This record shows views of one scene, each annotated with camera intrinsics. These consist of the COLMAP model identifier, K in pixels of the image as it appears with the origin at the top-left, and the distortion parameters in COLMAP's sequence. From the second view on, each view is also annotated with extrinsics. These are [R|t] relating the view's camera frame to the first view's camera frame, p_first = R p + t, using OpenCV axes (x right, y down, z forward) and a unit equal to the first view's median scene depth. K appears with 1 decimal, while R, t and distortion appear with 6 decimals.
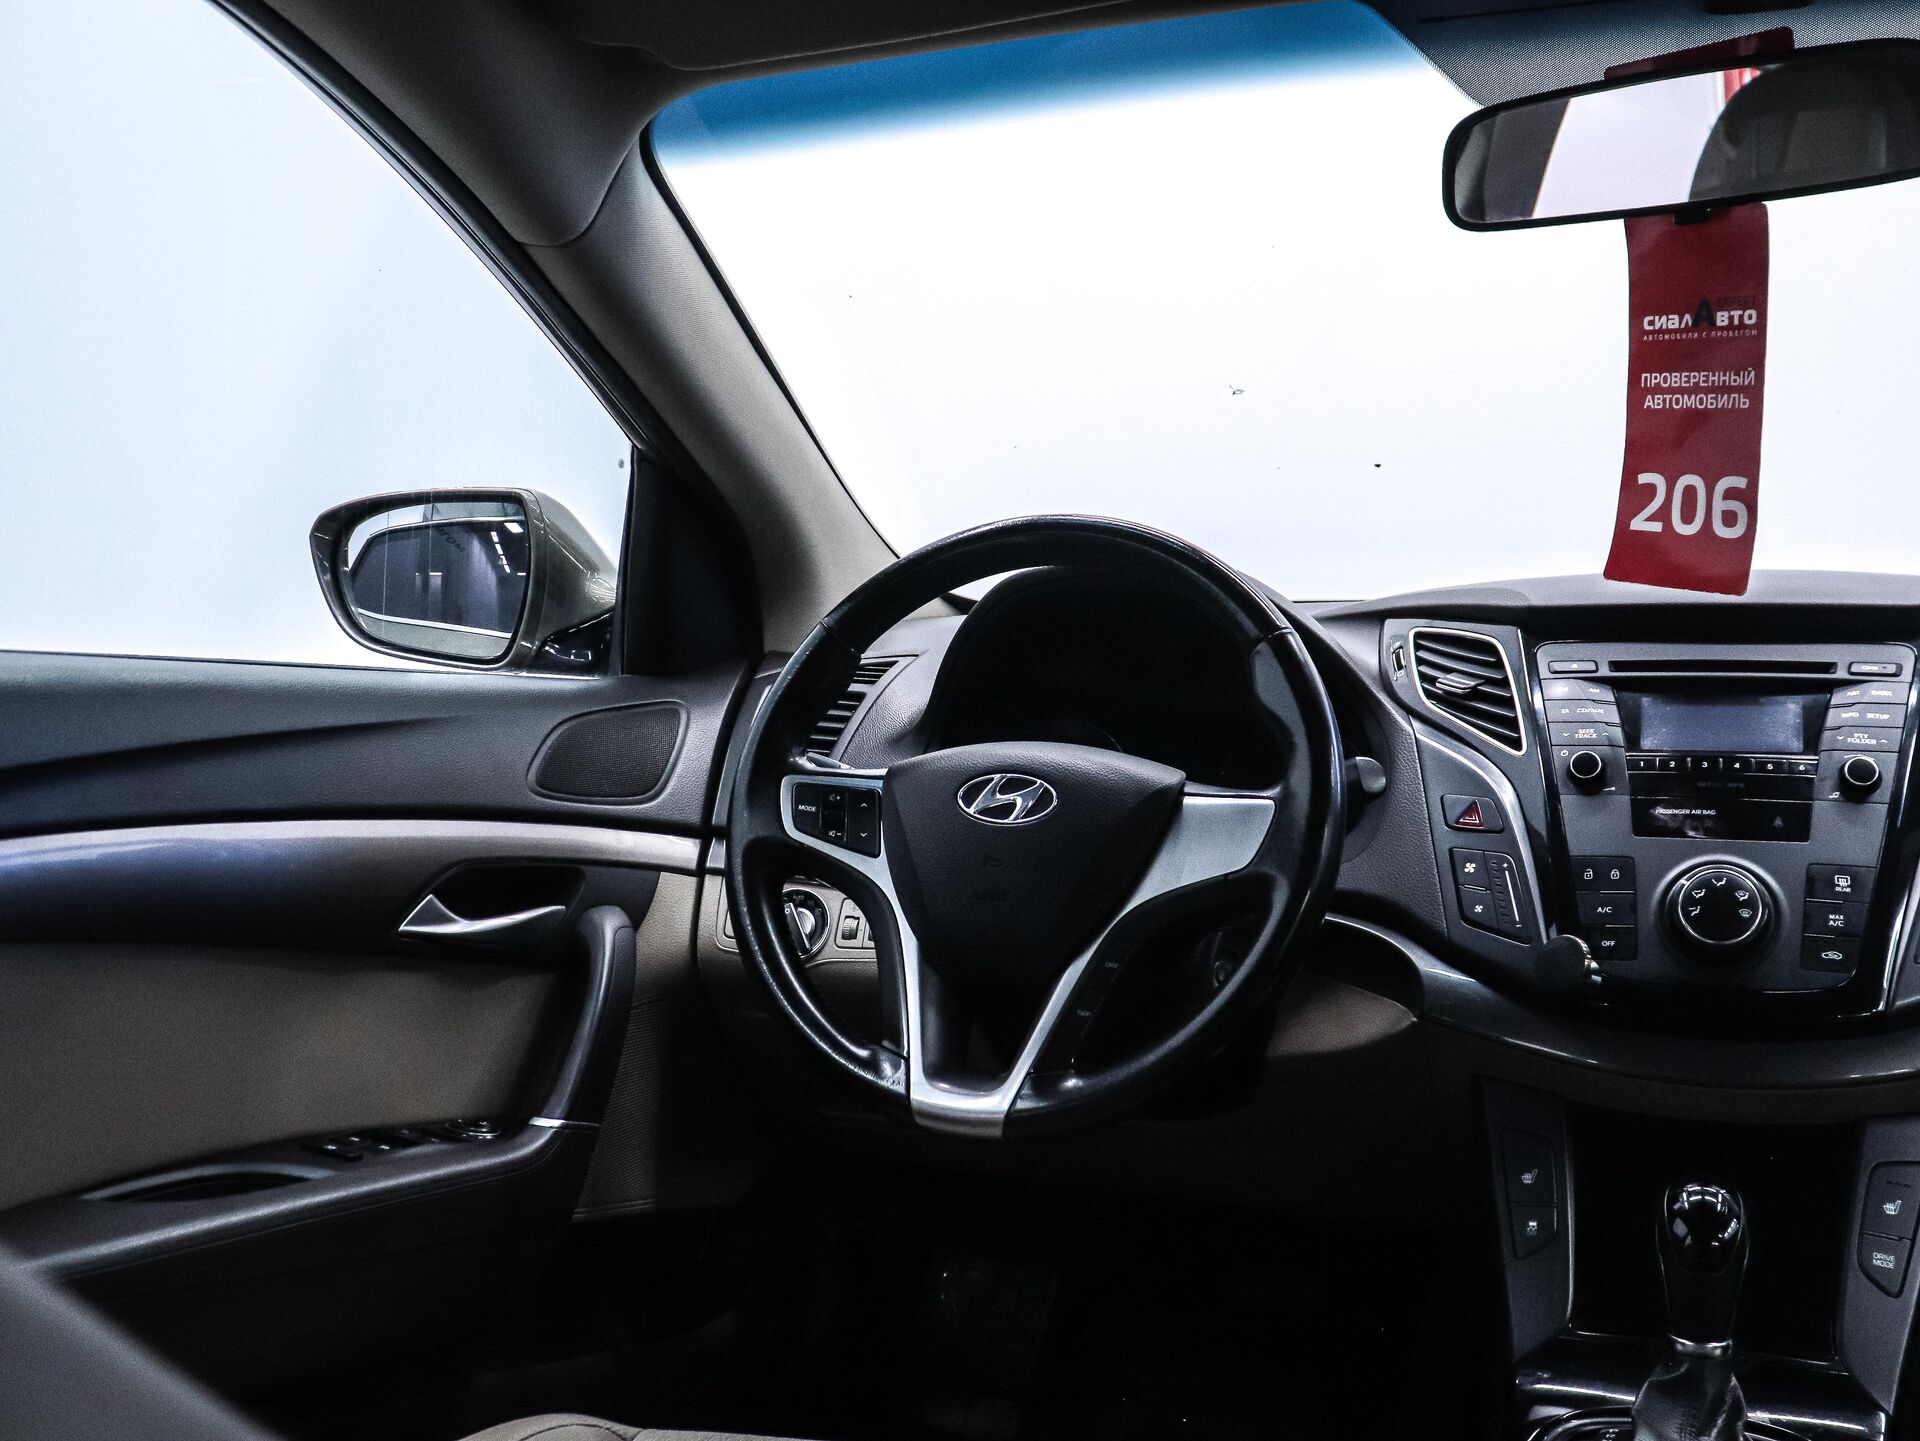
lens RADIAL K [[1807.9, 0, 1013.8], [0, 1807.9, 727.1], [0, 0, 1]] dist [-0.107700, 0.000000]
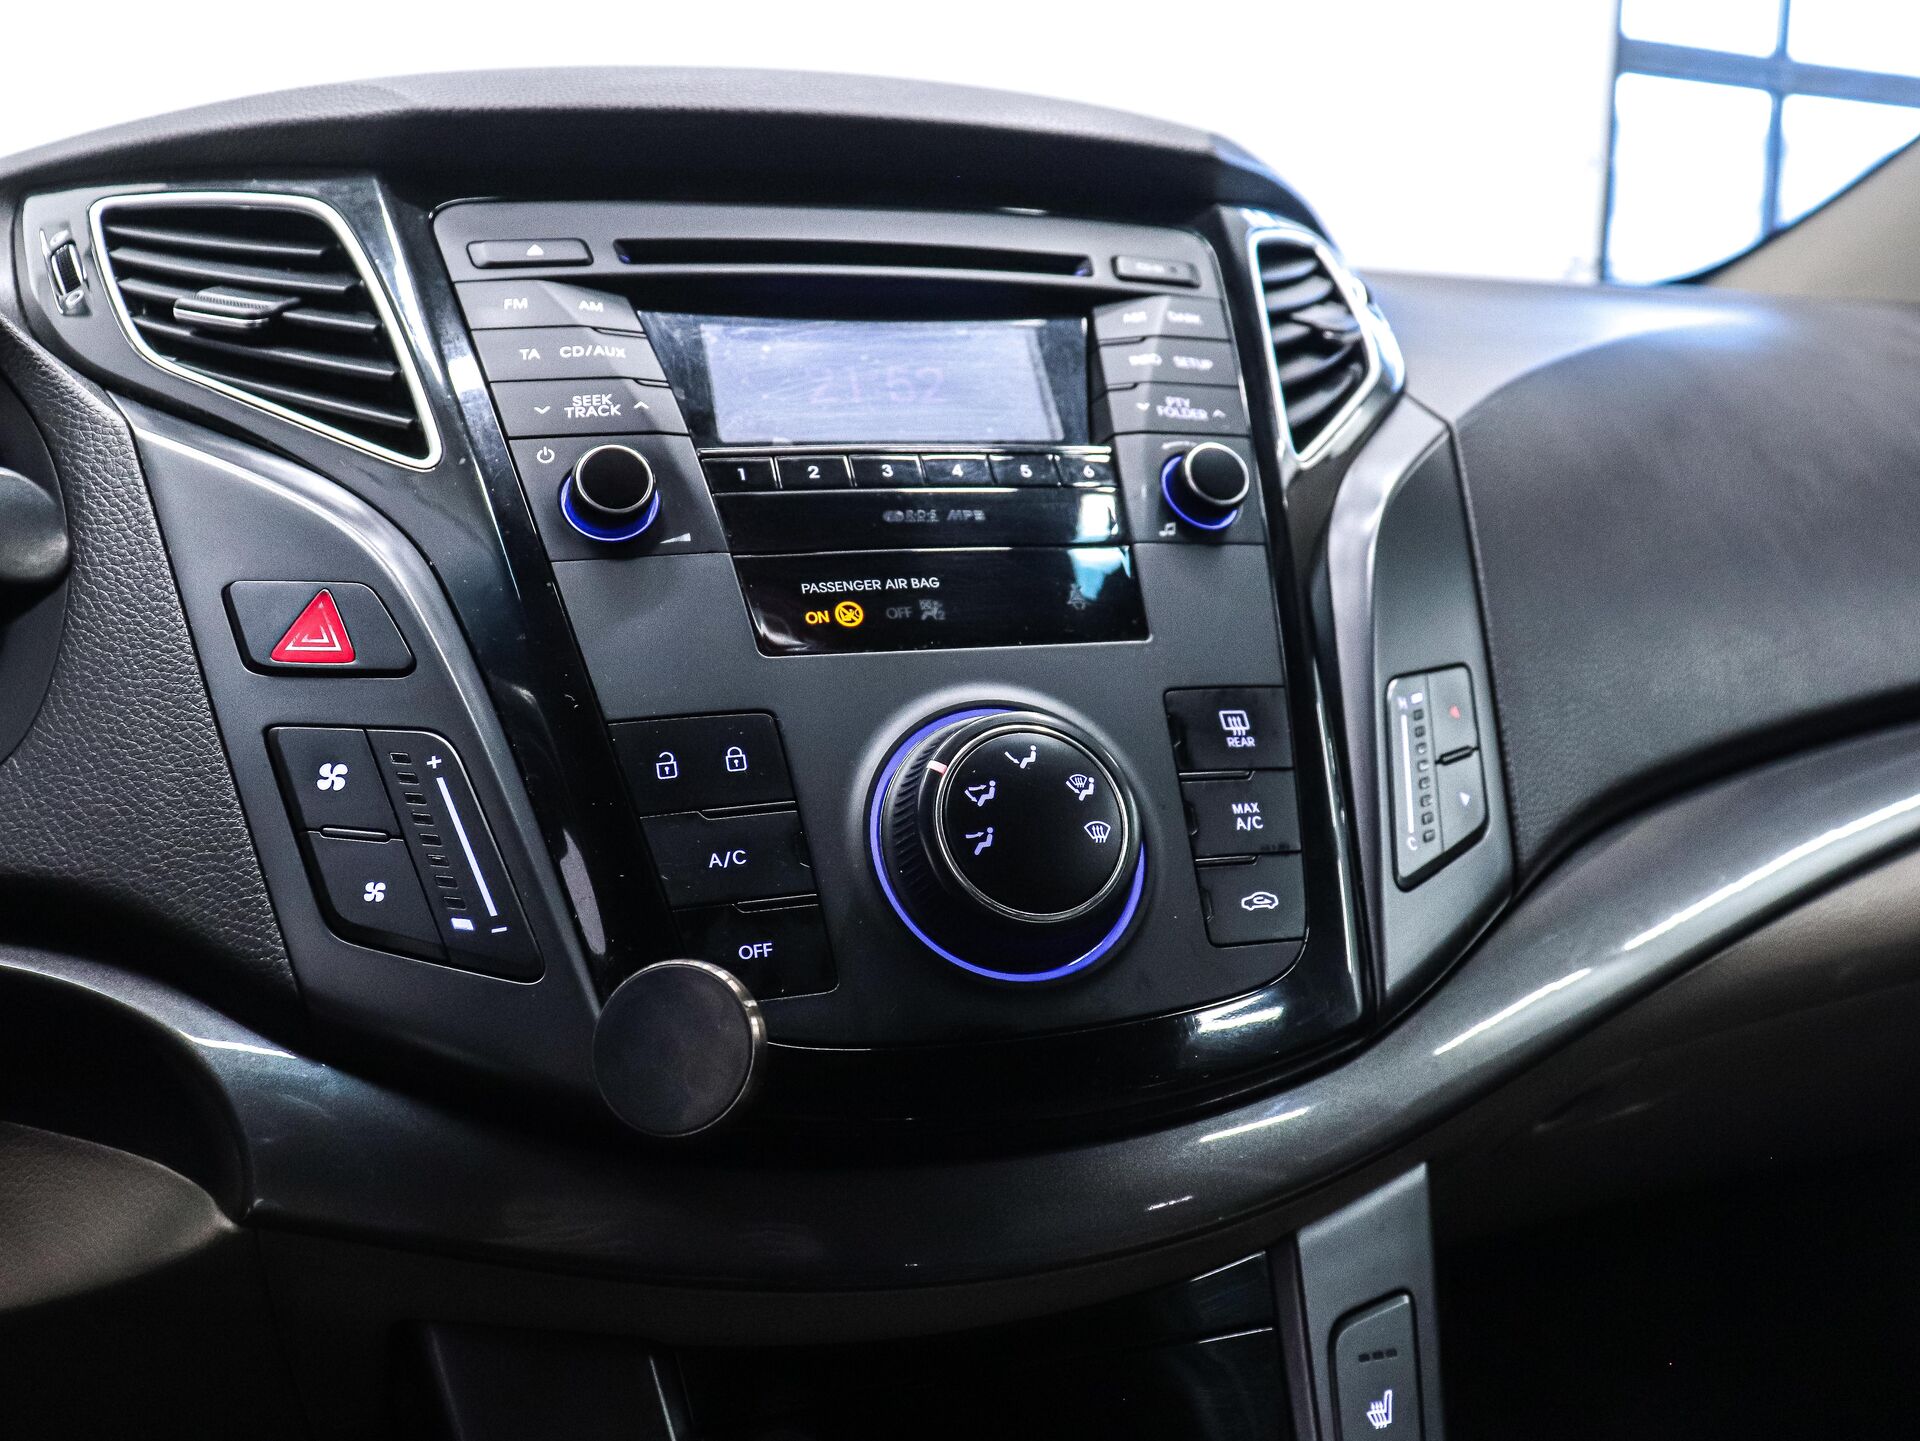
lens RADIAL K [[1807.9, 0, 994.2], [0, 1807.9, 681.2], [0, 0, 1]] dist [-0.107700, 0.000000]
pose [[0.755326, -0.091265, 0.648964, 0.127861], [0.033543, 0.994342, 0.100795, 0.028361], [-0.654491, -0.054365, 0.754113, 0.664684]]
